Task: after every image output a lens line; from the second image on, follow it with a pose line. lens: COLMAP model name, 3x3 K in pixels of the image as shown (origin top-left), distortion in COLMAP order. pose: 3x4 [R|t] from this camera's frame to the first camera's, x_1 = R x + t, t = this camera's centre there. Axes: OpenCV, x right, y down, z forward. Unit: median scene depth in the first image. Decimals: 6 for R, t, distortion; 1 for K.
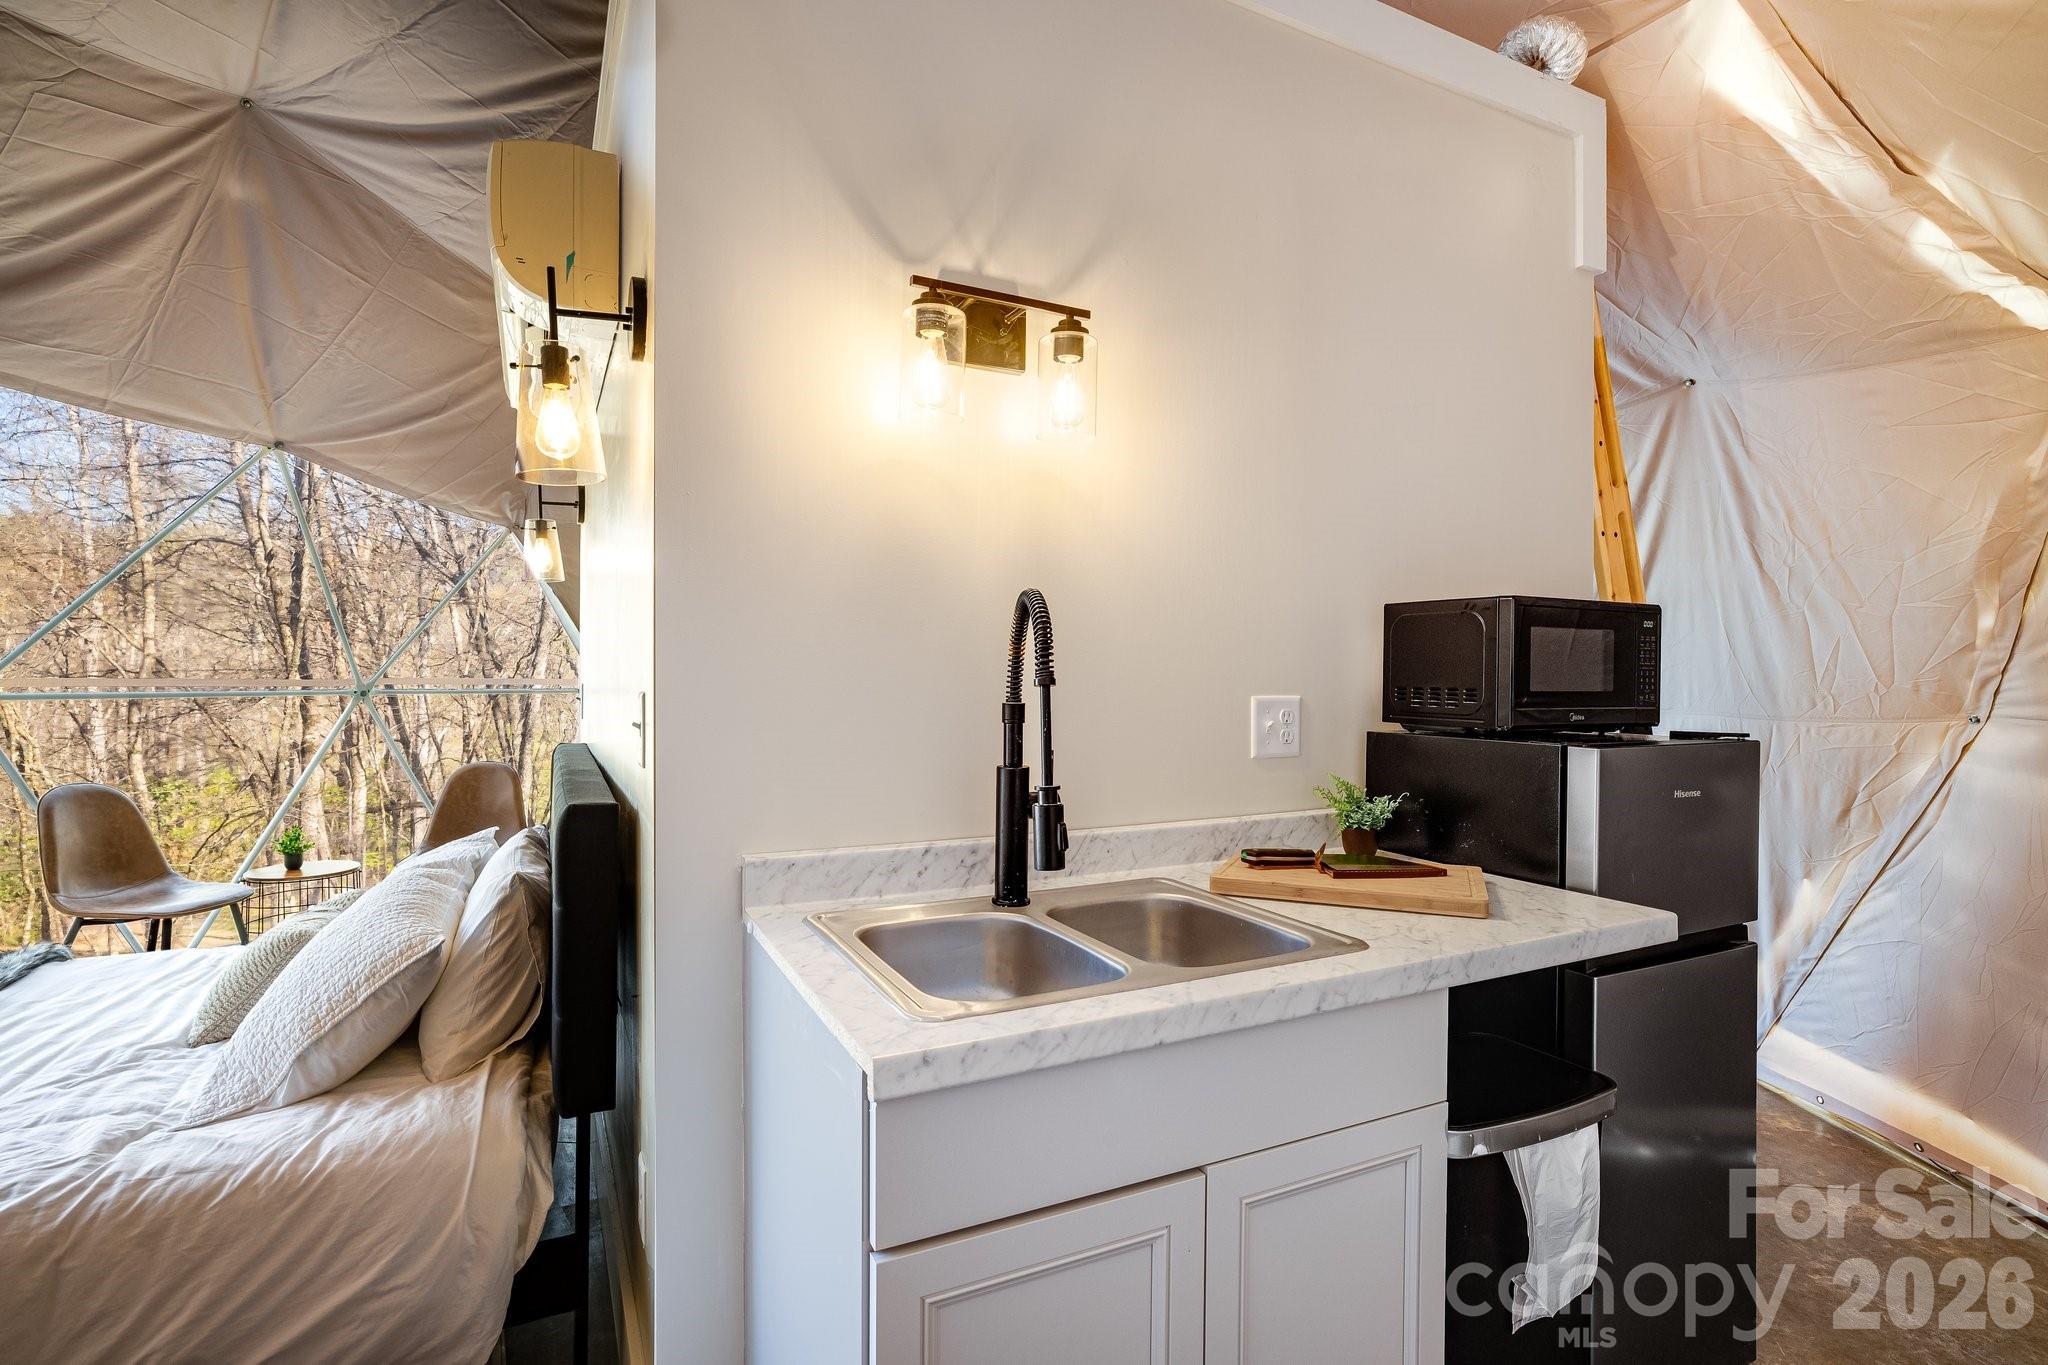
lens RADIAL K [[969.2, 0, 1024.0], [0, 969.2, 682.5], [0, 0, 1]] dist [-0.029514, 0.022019]
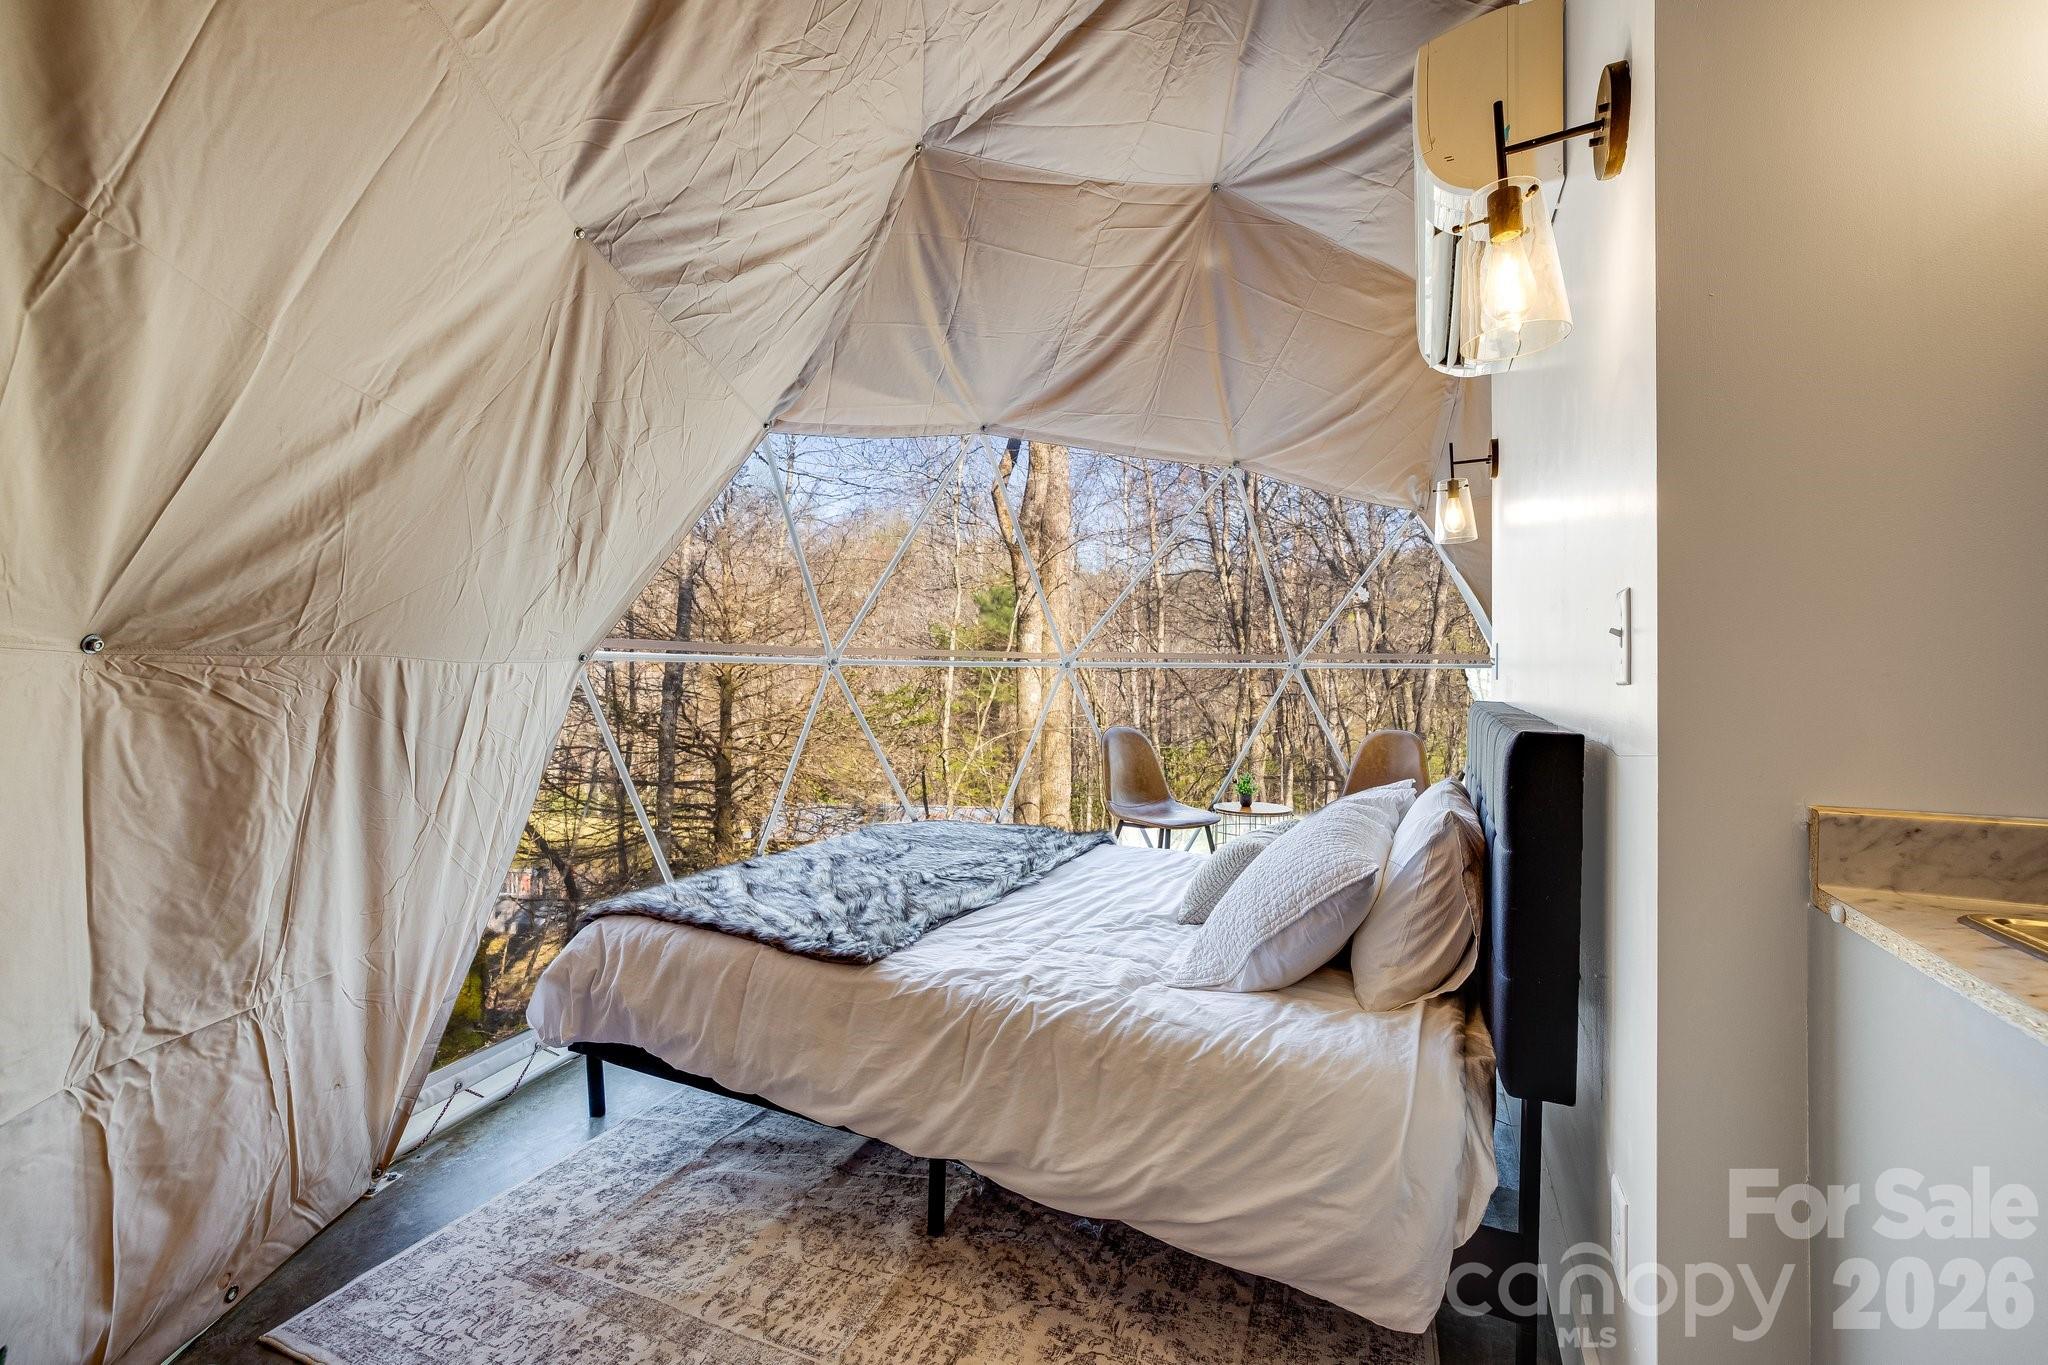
lens RADIAL K [[891.3, 0, 994.0], [0, 891.3, 682.5], [0, 0, 1]] dist [-0.037306, 0.016751]
pose [[0.601998, 0.004855, -0.798483, -0.123901], [0.000762, 0.999978, 0.006655, 0.073894], [0.798498, -0.004615, 0.601980, 0.151025]]
